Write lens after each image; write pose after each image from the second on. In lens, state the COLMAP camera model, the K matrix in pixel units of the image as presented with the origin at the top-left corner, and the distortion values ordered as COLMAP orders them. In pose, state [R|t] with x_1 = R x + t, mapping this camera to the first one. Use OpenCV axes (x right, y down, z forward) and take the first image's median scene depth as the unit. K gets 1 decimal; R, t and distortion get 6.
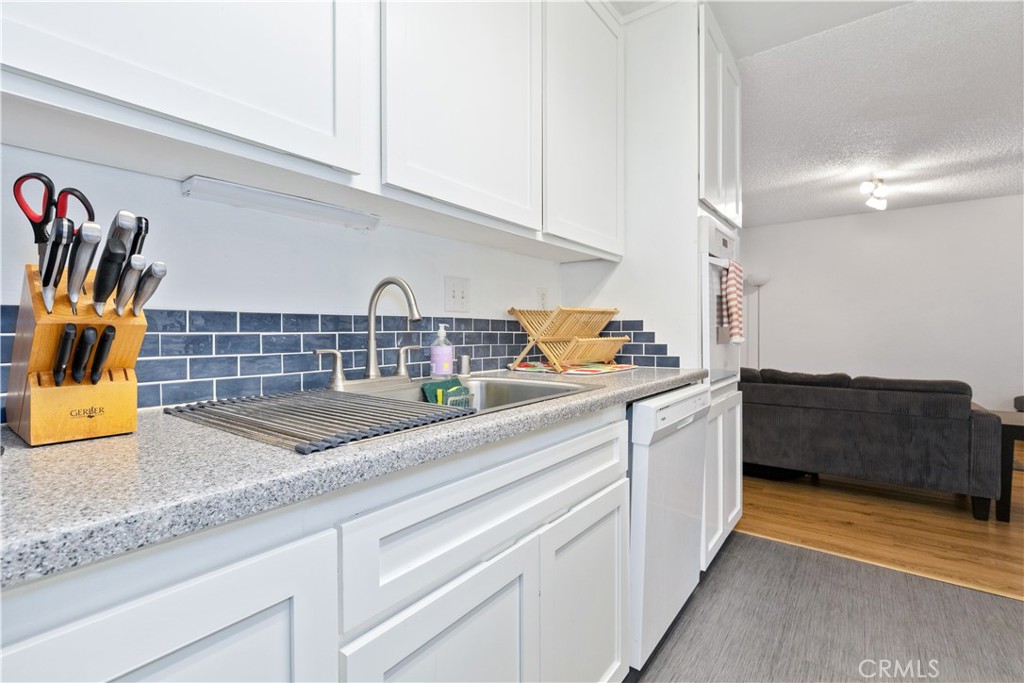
lens RADIAL K [[467.5, 0, 507.6], [0, 467.5, 338.4], [0, 0, 1]] dist [0.006597, -0.003154]
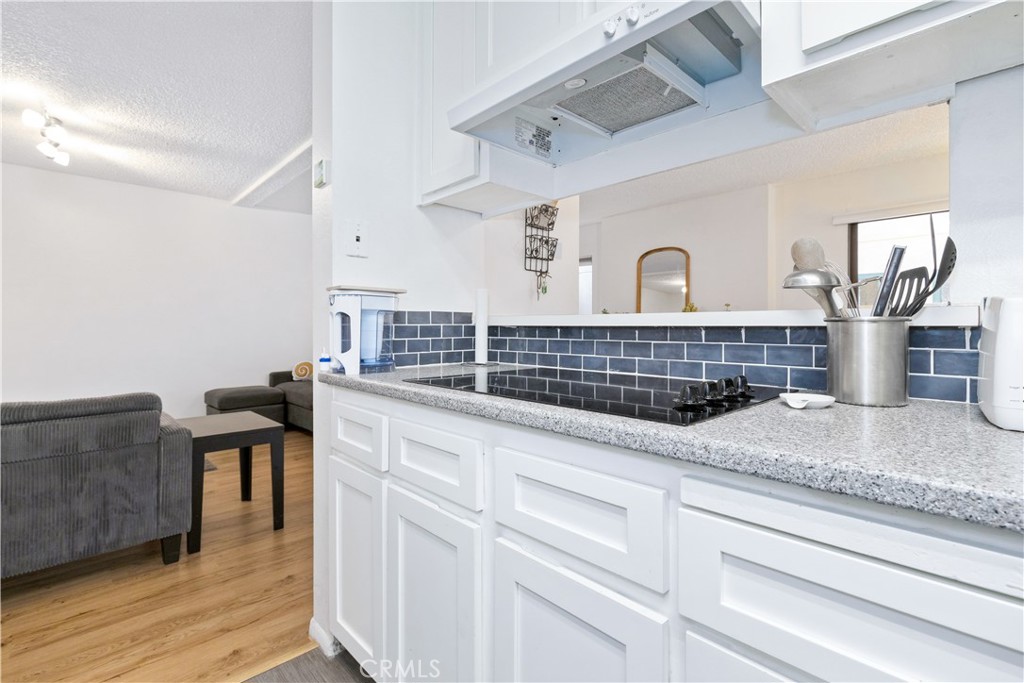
lens RADIAL K [[467.5, 0, 503.1], [0, 467.5, 326.0], [0, 0, 1]] dist [0.006597, -0.003154]
pose [[0.180535, 0.003932, 0.983561, 0.312551], [0.006458, 0.999966, -0.005182, -0.011456], [-0.983547, 0.007287, 0.180504, 0.286227]]
